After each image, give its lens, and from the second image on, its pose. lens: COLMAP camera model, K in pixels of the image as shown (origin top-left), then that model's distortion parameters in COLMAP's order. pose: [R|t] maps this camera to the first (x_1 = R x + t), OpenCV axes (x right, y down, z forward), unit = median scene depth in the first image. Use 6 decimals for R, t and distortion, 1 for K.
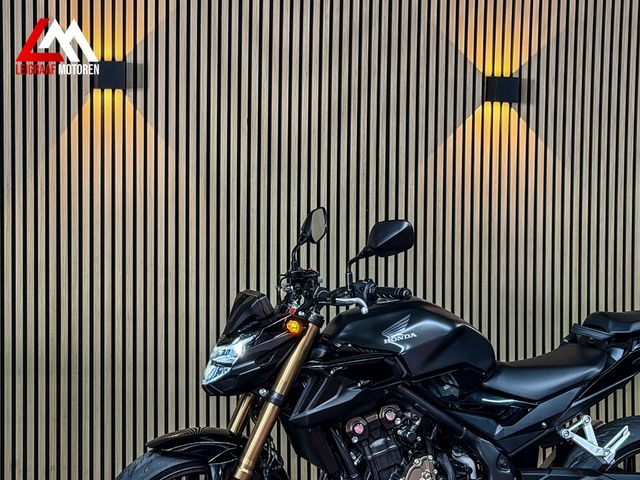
lens RADIAL K [[1416.9, 0, 320.0], [0, 1416.9, 240.0], [0, 0, 1]] dist [0.112157, 0.058244]
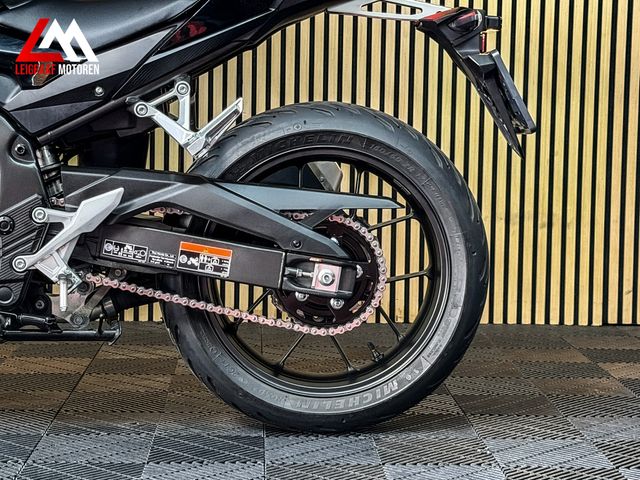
lens RADIAL K [[1416.9, 0, 320.0], [0, 1416.9, 240.0], [0, 0, 1]] dist [0.112157, 0.058244]
pose [[0.965562, 0.036555, -0.257591, 0.406258], [-0.021244, 0.997851, 0.061977, 0.154661], [0.259304, -0.054370, 0.964264, 0.452016]]
